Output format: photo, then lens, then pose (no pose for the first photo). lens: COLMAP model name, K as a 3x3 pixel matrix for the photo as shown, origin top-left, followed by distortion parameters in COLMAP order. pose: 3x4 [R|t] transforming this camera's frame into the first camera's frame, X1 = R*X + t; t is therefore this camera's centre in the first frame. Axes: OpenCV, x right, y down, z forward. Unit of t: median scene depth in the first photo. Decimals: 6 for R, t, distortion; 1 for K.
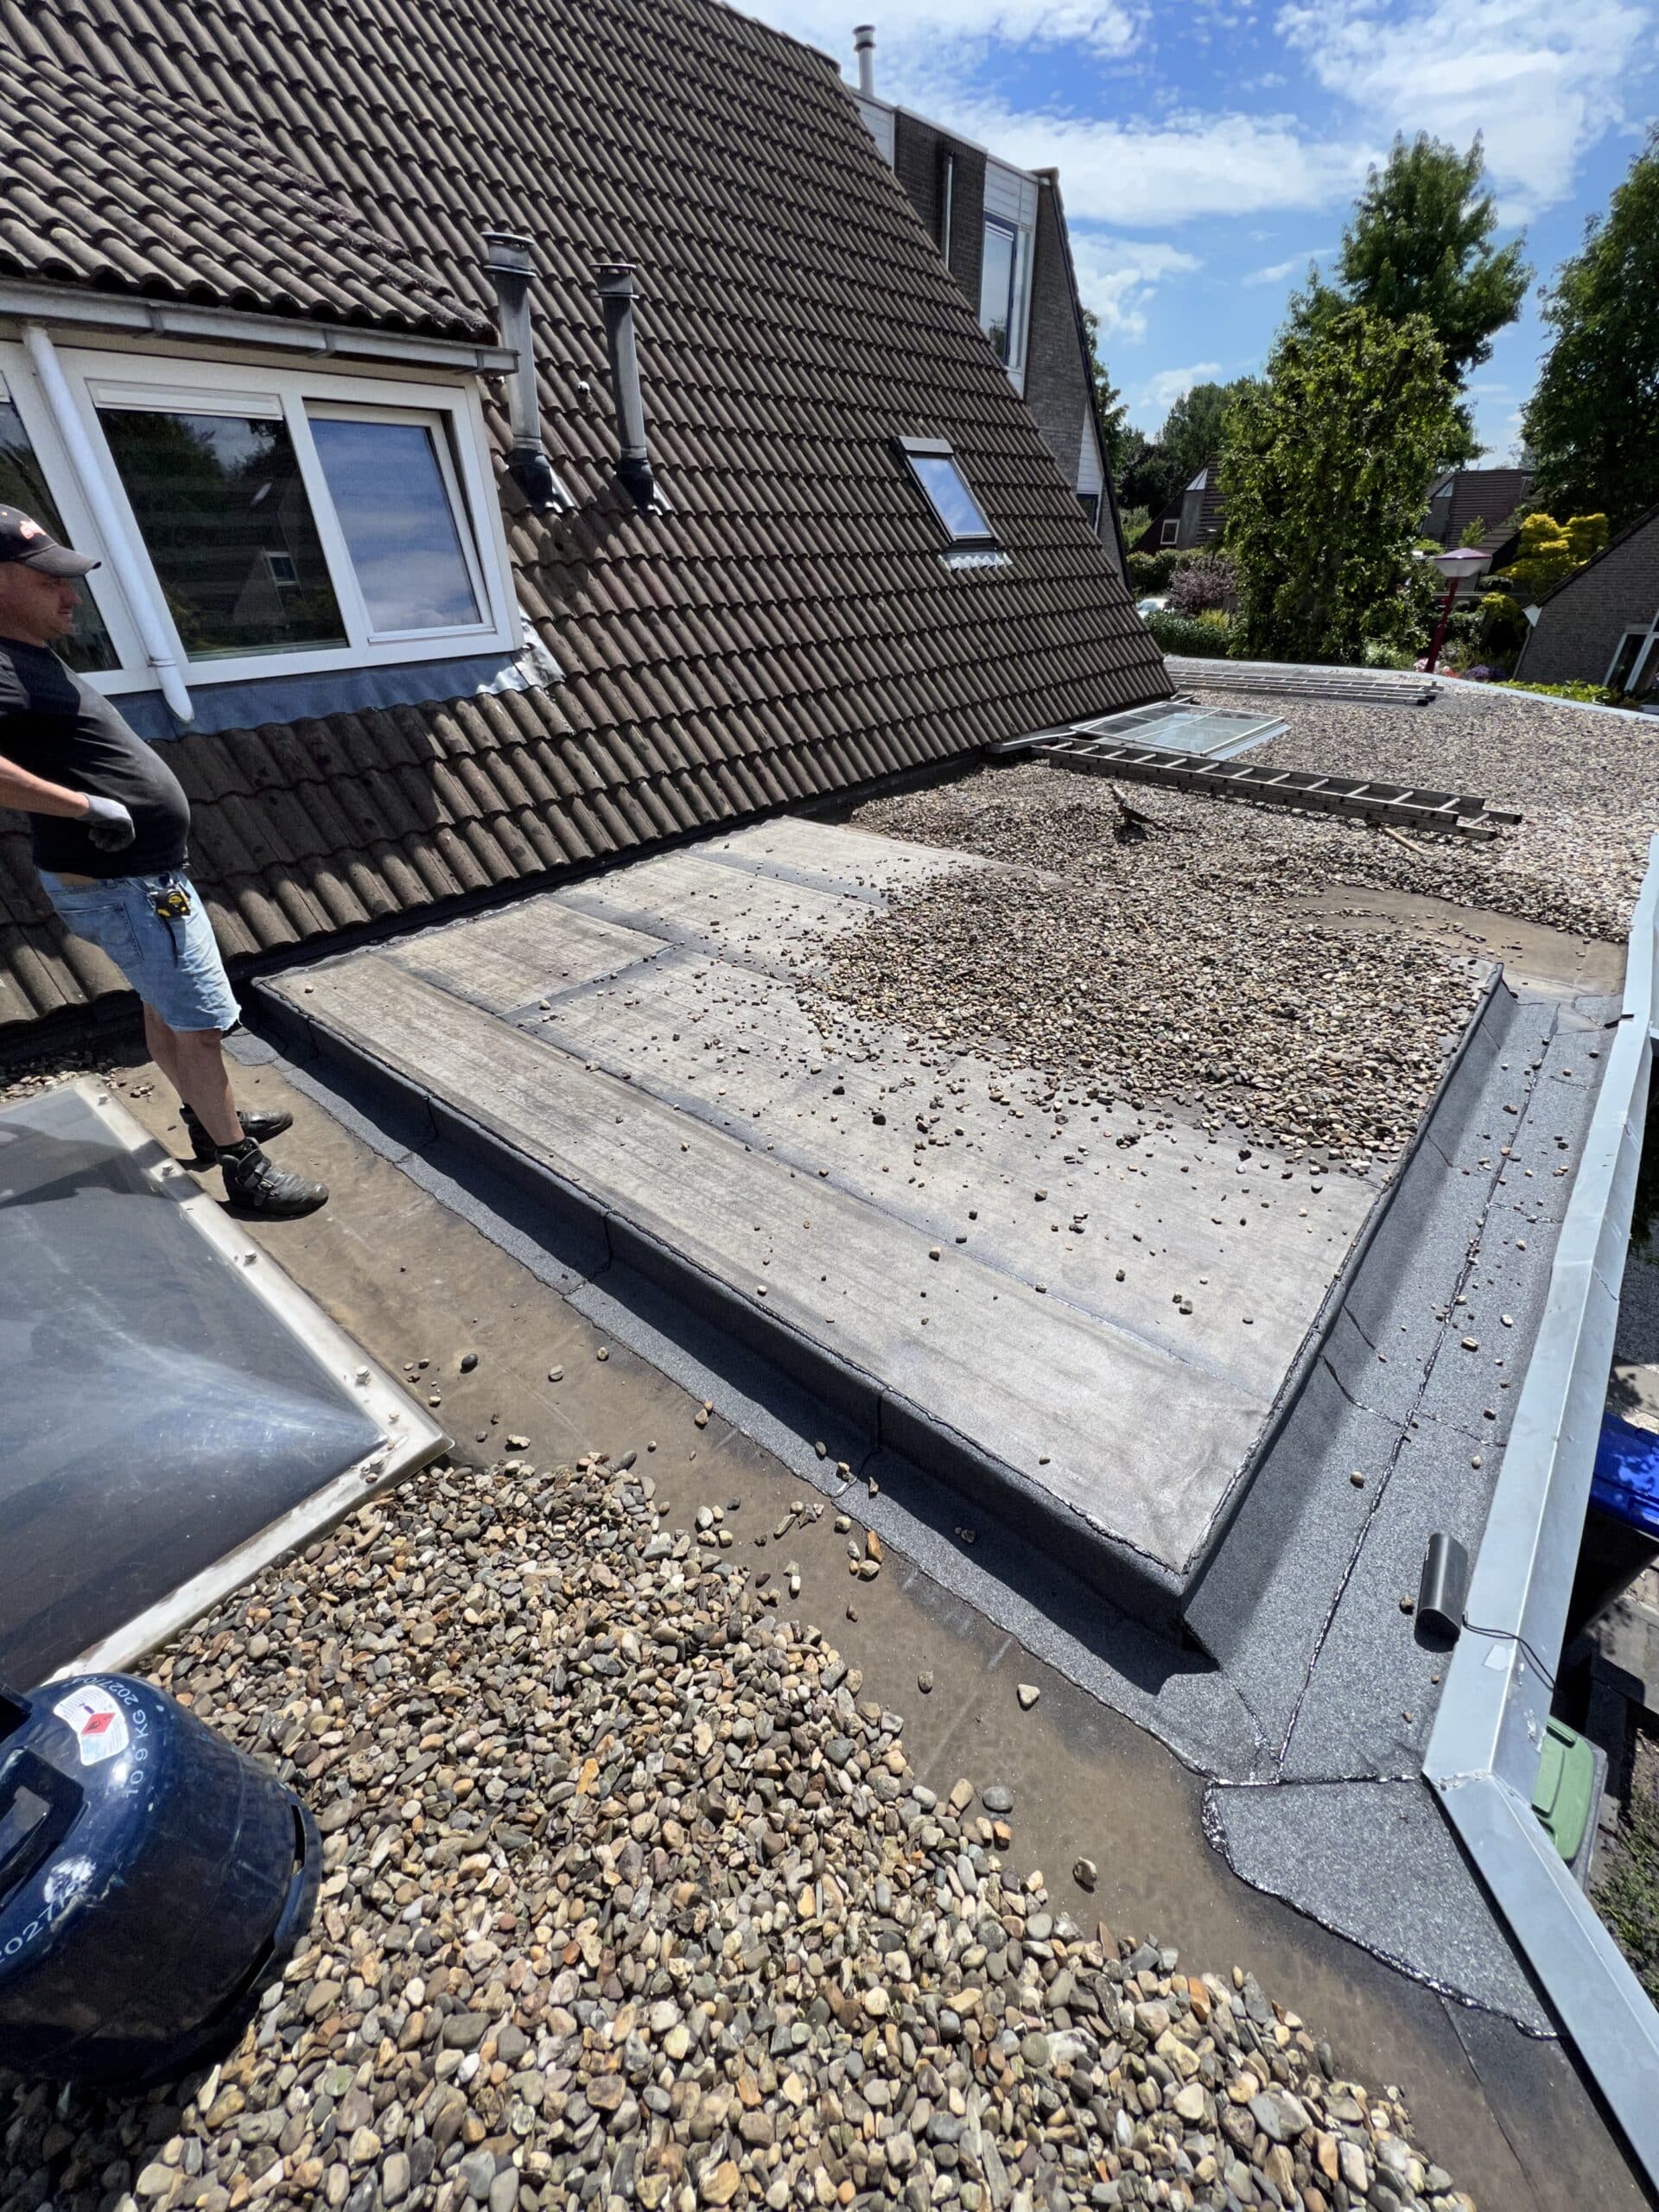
lens RADIAL K [[886.5, 0, 833.1], [0, 886.5, 1103.5], [0, 0, 1]] dist [-0.000400, 0.000120]
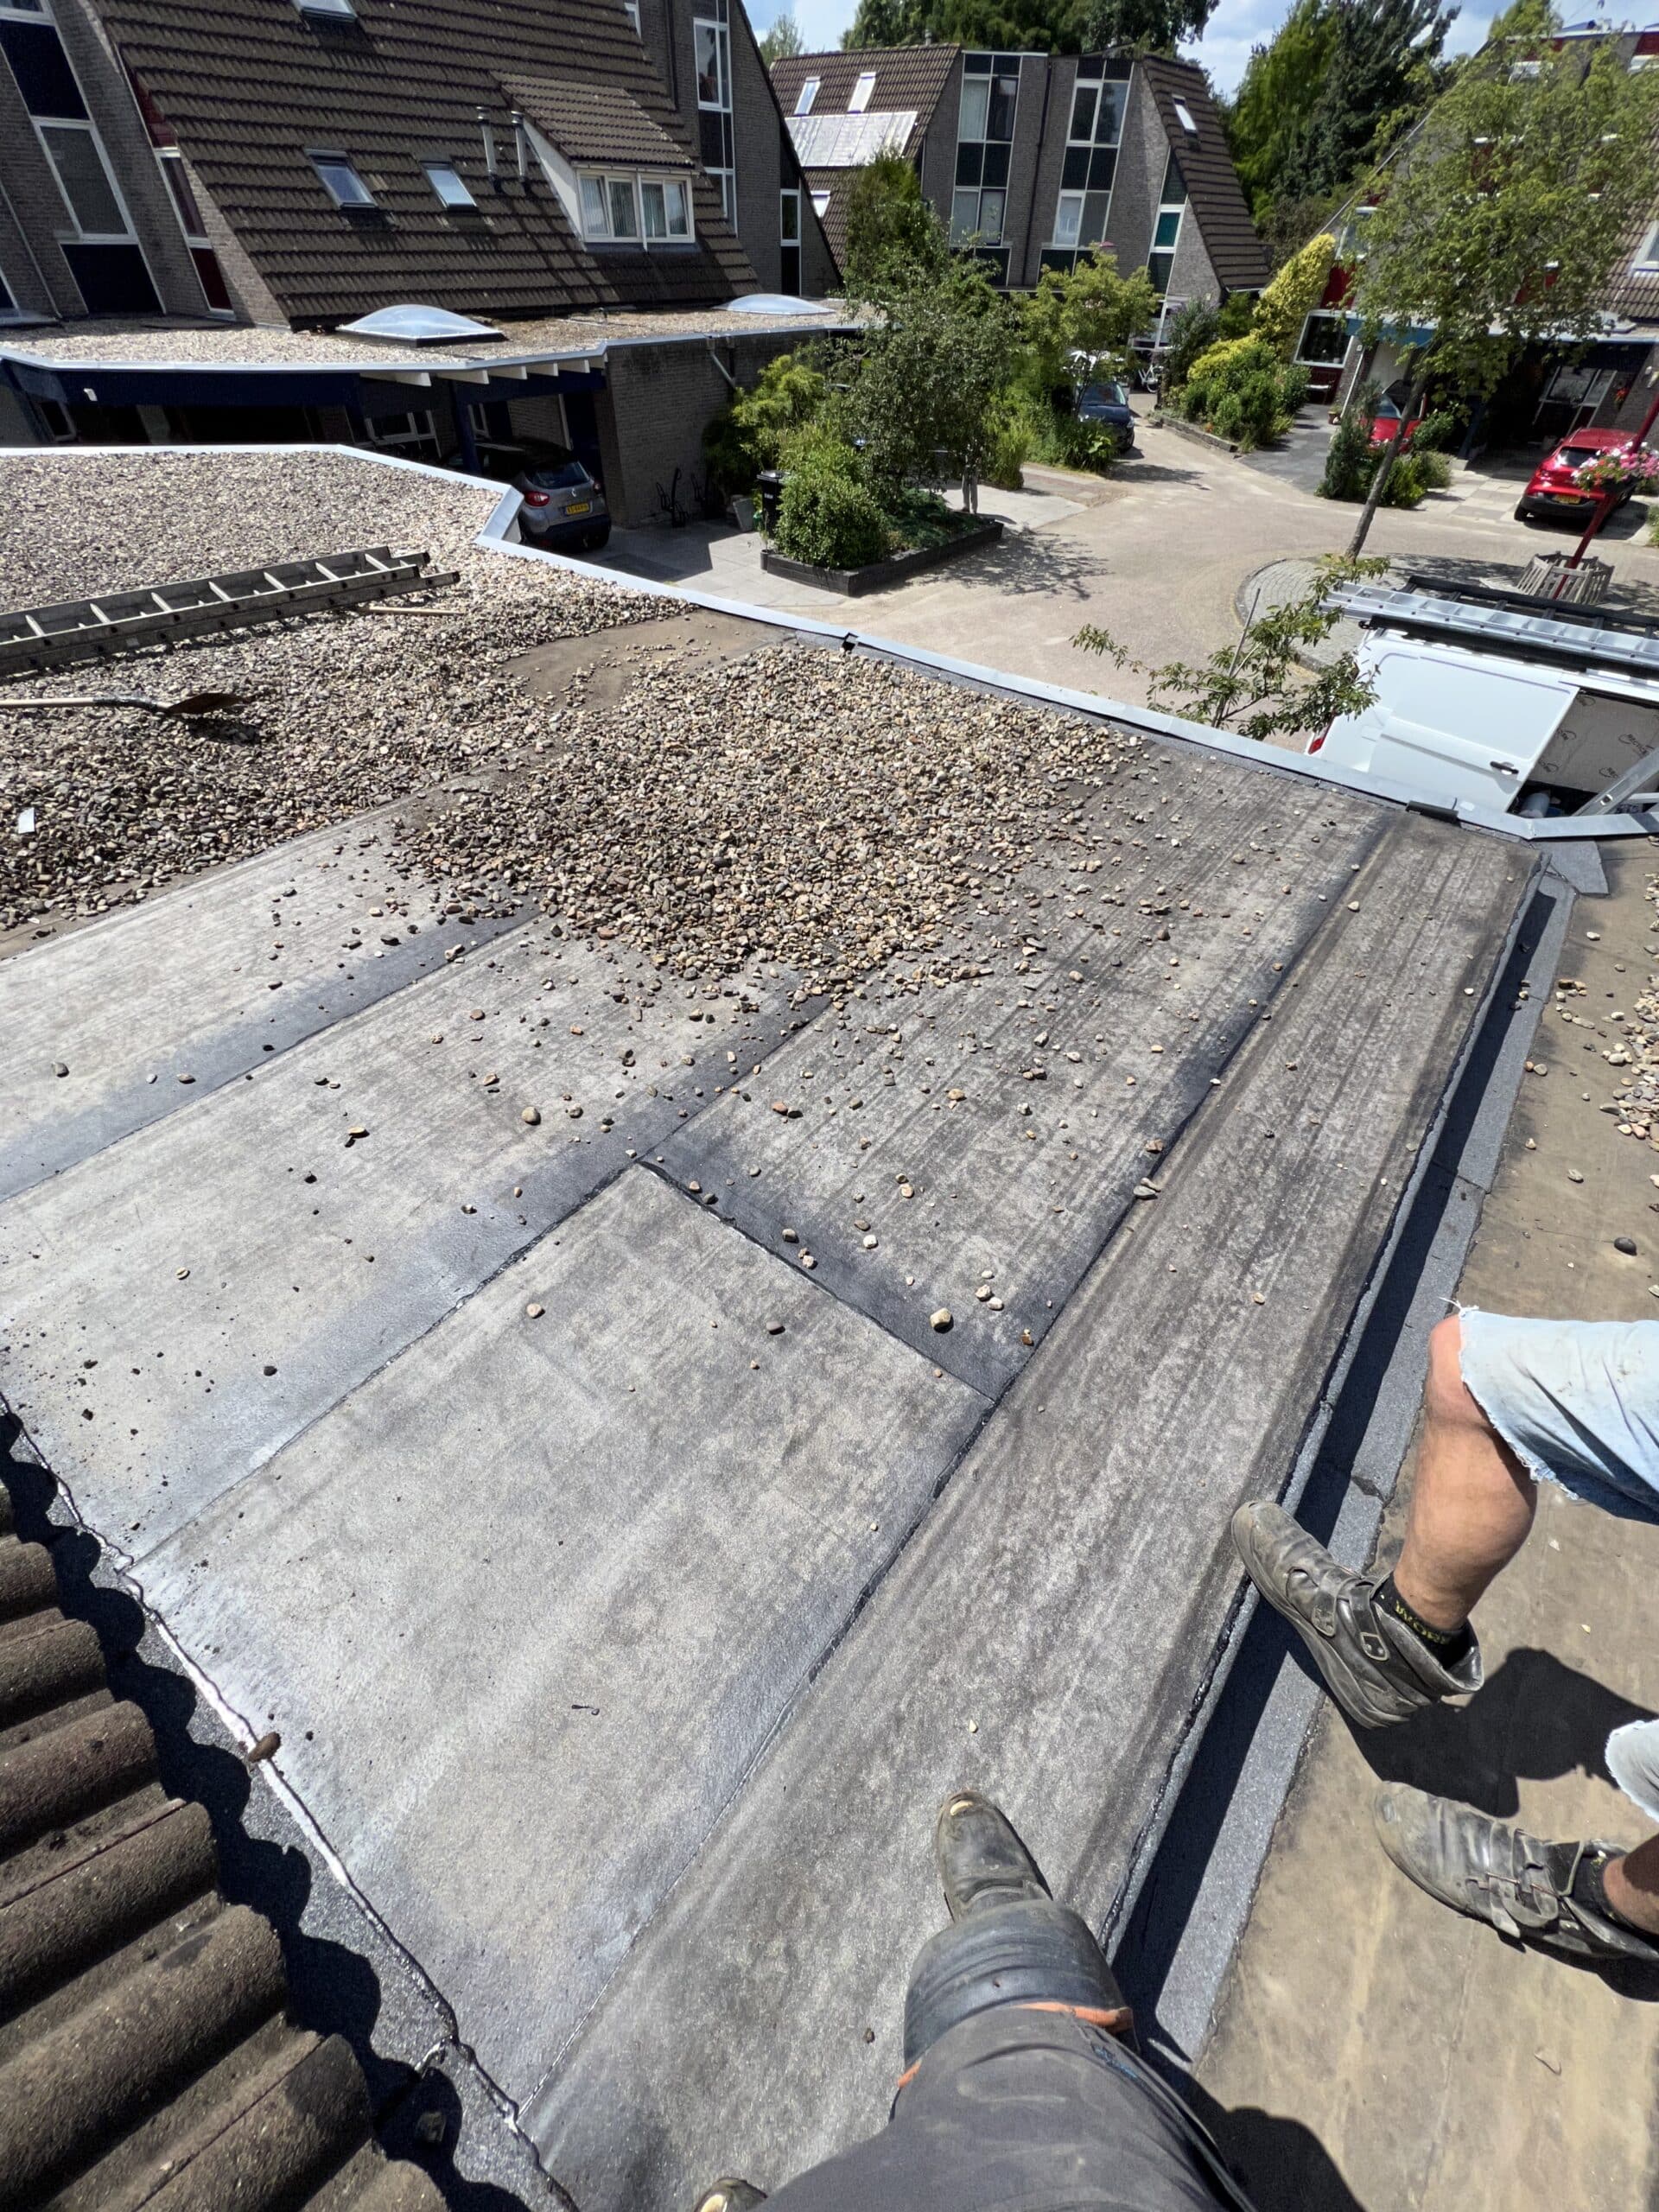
lens RADIAL K [[885.6, 0, 832.8], [0, 885.6, 1103.7], [0, 0, 1]] dist [-0.001727, 0.000355]
pose [[-0.045841, -0.692515, 0.719946, -0.420449], [0.519845, 0.598890, 0.609172, -0.362230], [-0.853029, 0.402186, 0.332547, 0.601588]]
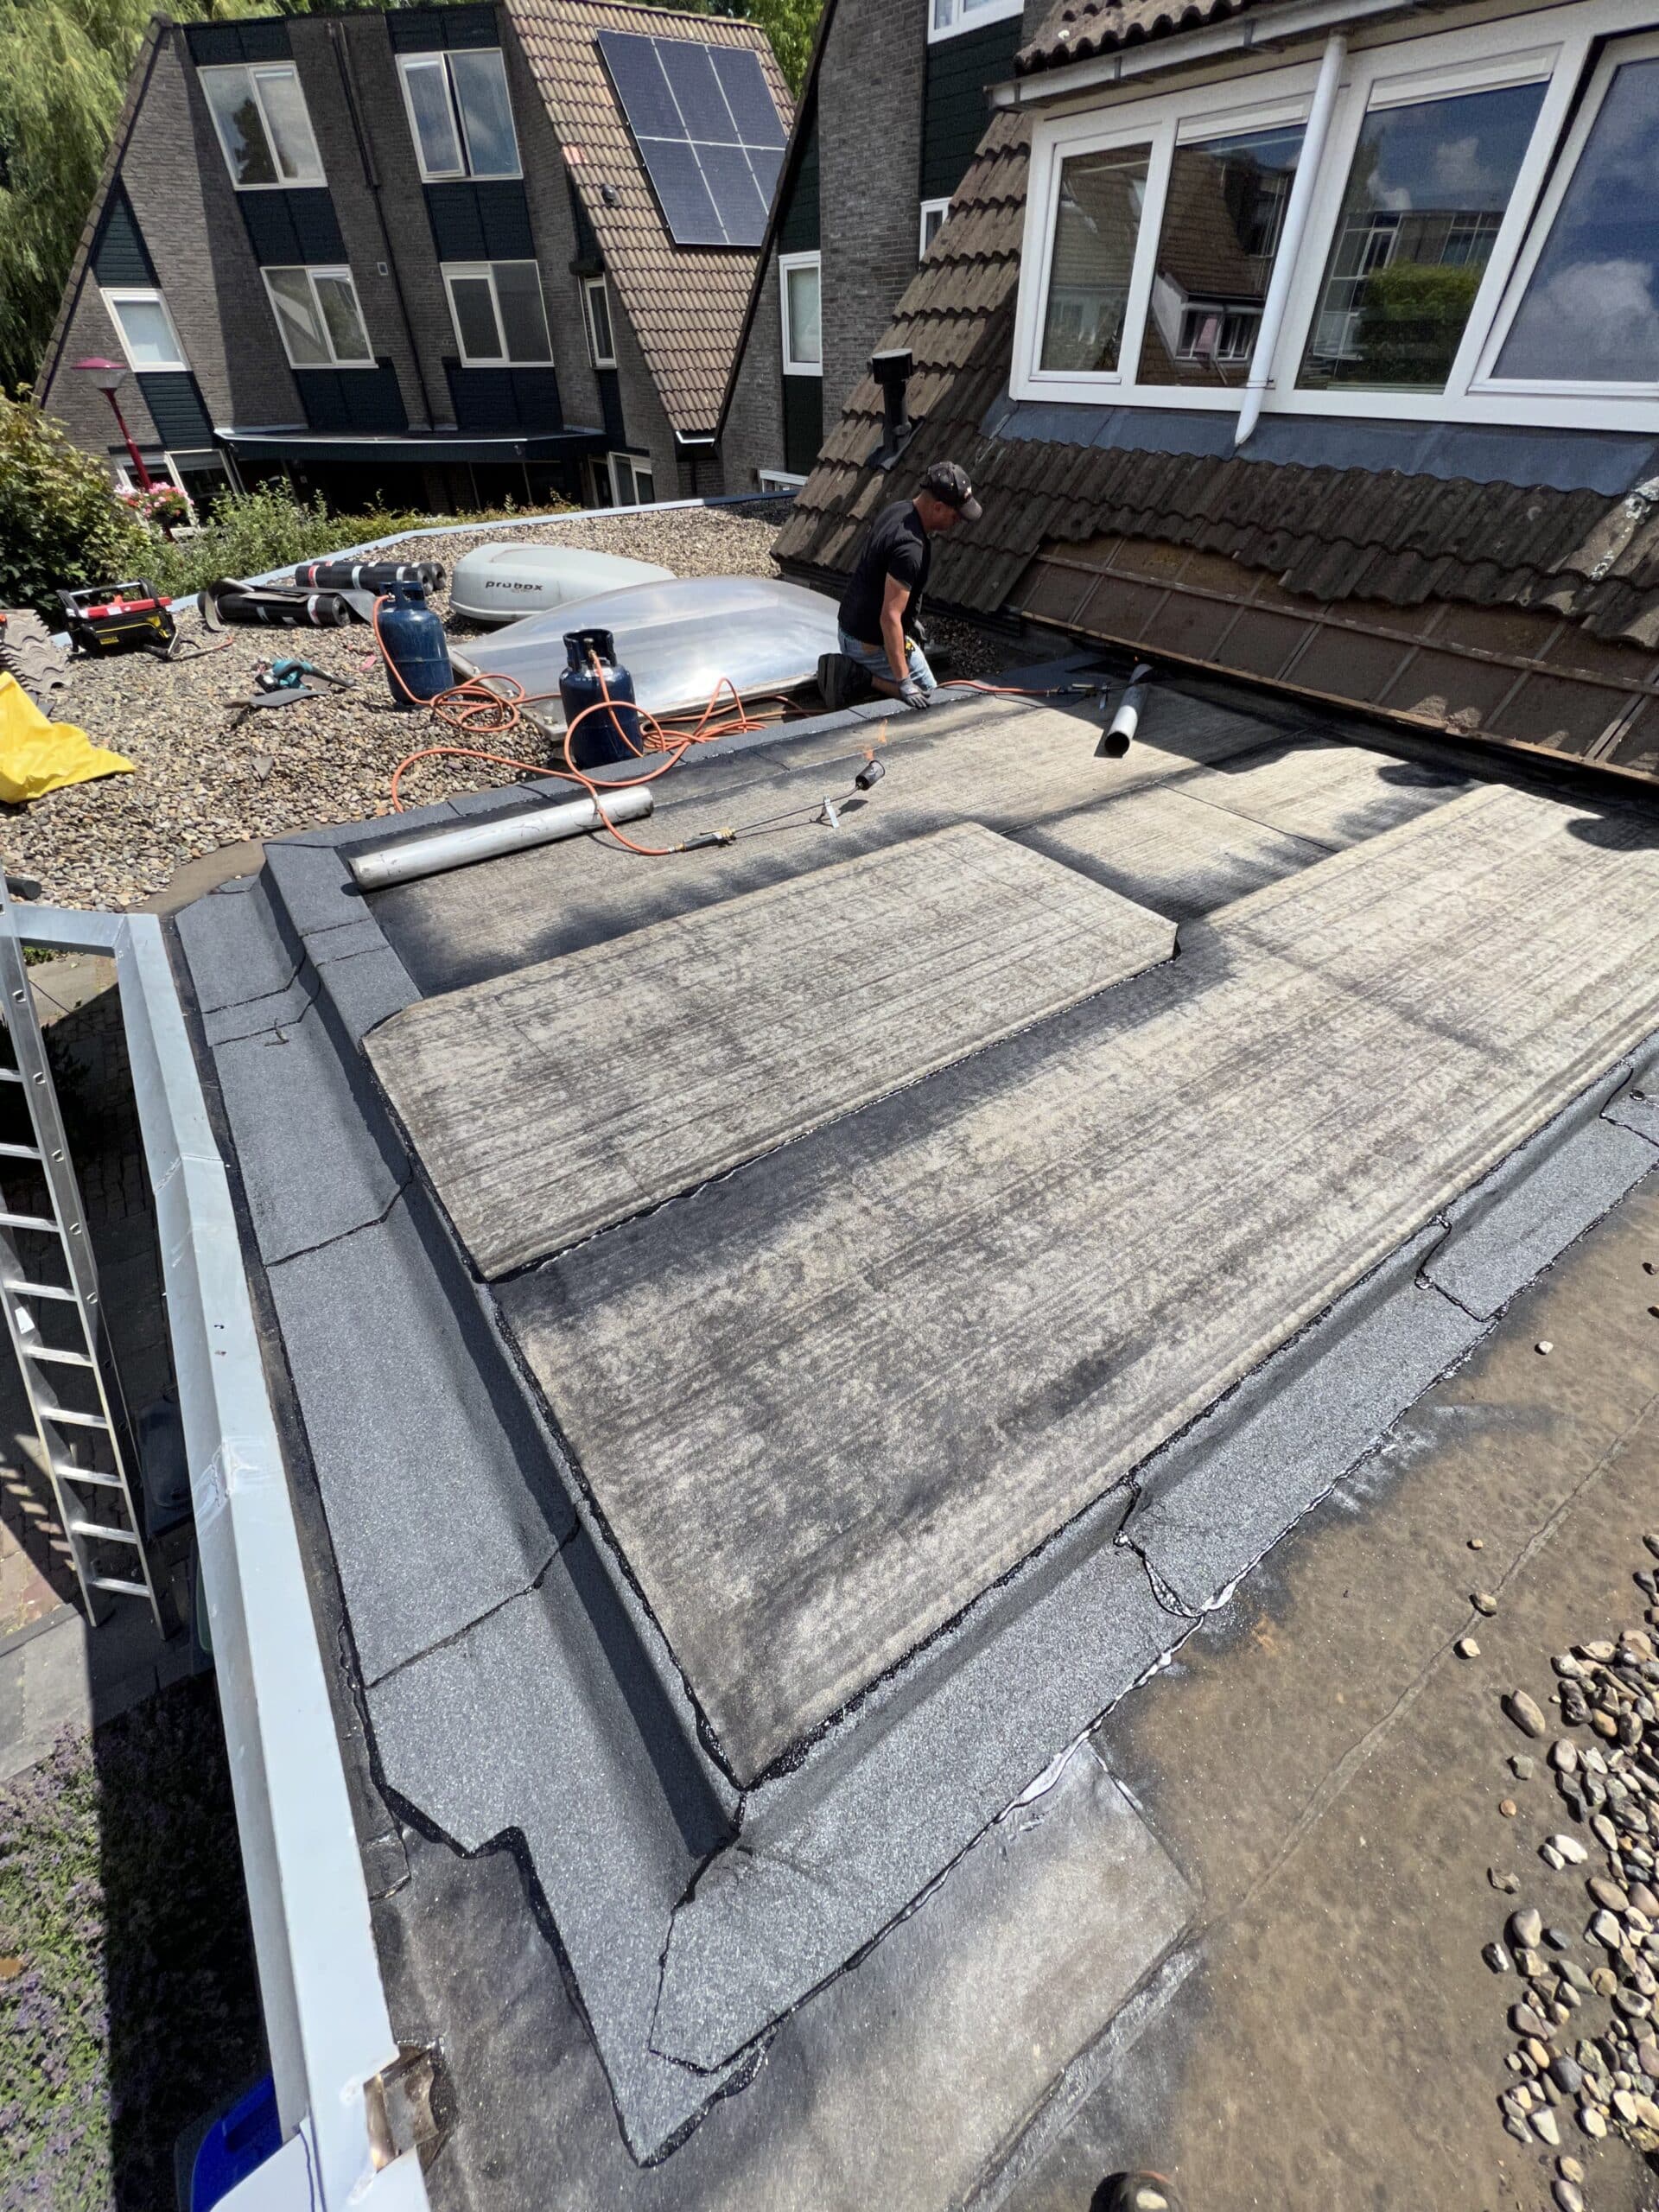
lens RADIAL K [[885.6, 0, 832.8], [0, 885.6, 1103.7], [0, 0, 1]] dist [-0.001727, 0.000355]
pose [[-0.256147, 0.650741, -0.714790, 0.597598], [-0.506166, 0.539682, 0.672710, -0.369798], [0.823520, 0.534115, 0.191145, 0.629543]]
